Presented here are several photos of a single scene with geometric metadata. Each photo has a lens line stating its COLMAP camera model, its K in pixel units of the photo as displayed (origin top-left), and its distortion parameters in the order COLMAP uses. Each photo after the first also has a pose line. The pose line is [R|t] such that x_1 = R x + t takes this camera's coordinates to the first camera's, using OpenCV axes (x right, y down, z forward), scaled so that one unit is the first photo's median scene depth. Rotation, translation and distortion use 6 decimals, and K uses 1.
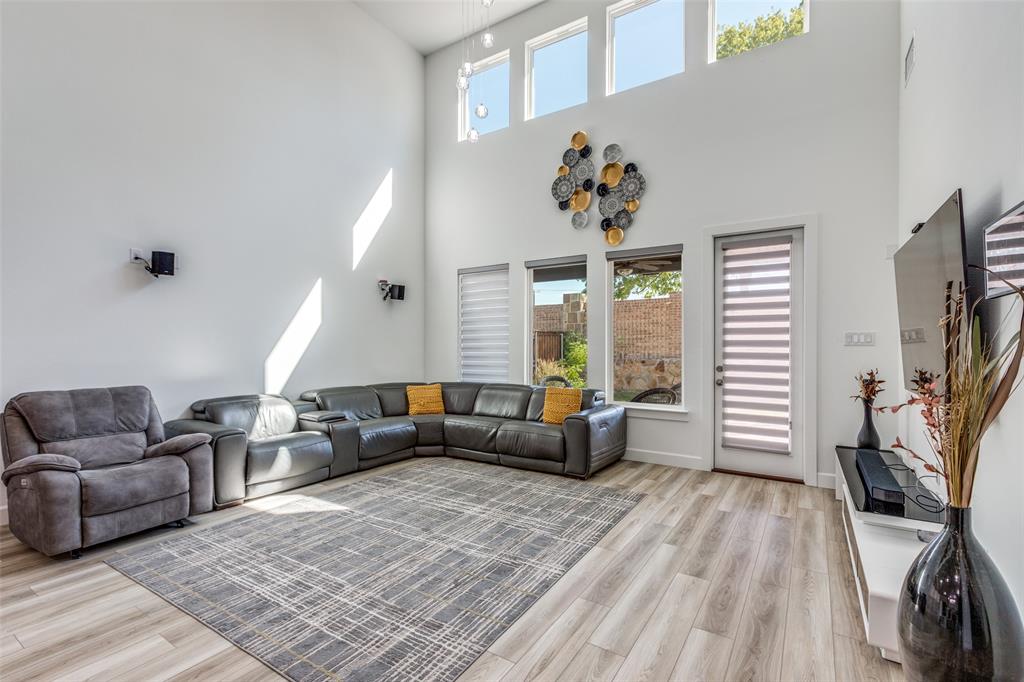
lens RADIAL K [[465.9, 0, 506.8], [0, 465.9, 349.1], [0, 0, 1]] dist [0.000320, -0.000412]
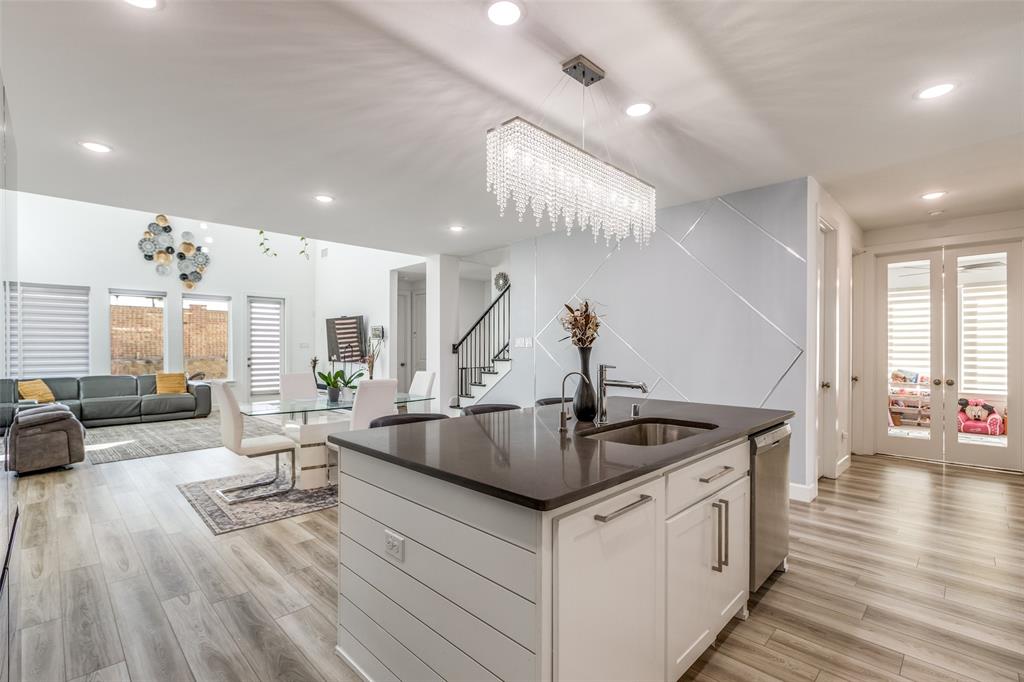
lens RADIAL K [[463.2, 0, 509.2], [0, 463.2, 349.7], [0, 0, 1]] dist [-0.004687, -0.001258]
pose [[0.204683, -0.003441, 0.978822, -1.630032], [0.005752, 0.999981, 0.002313, 0.002477], [-0.978811, 0.005157, 0.204698, -0.695607]]
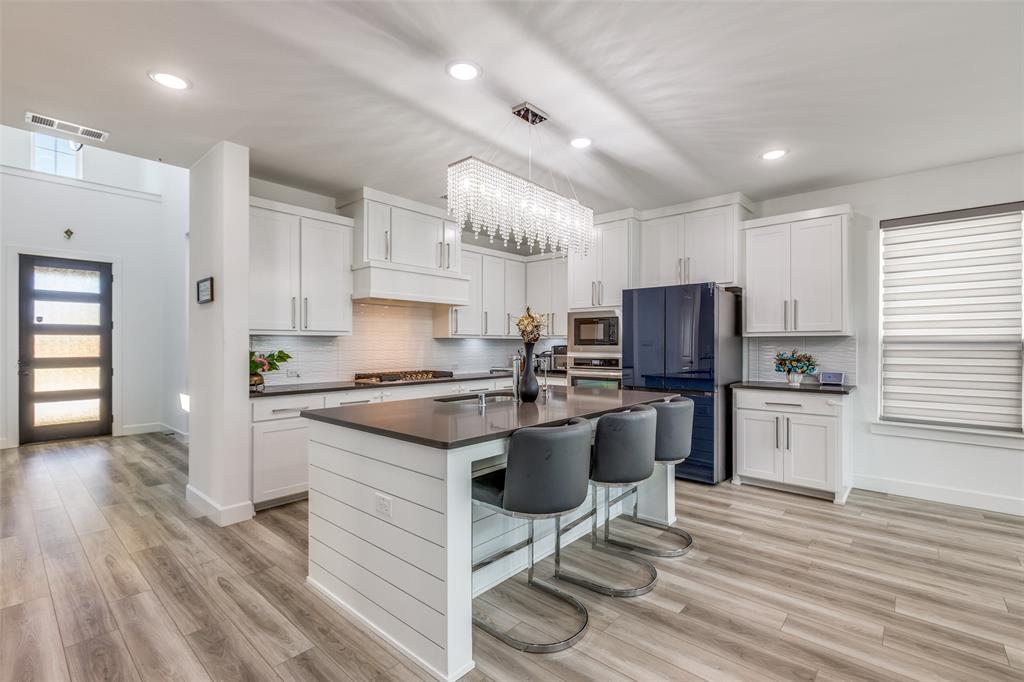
lens RADIAL K [[459.0, 0, 507.0], [0, 459.0, 344.3], [0, 0, 1]] dist [-0.003904, -0.000857]
pose [[-0.153828, 0.000799, -0.988097, -0.310376], [-0.007433, 0.999970, 0.001966, 0.002317], [0.988070, 0.007647, -0.153817, -0.591701]]
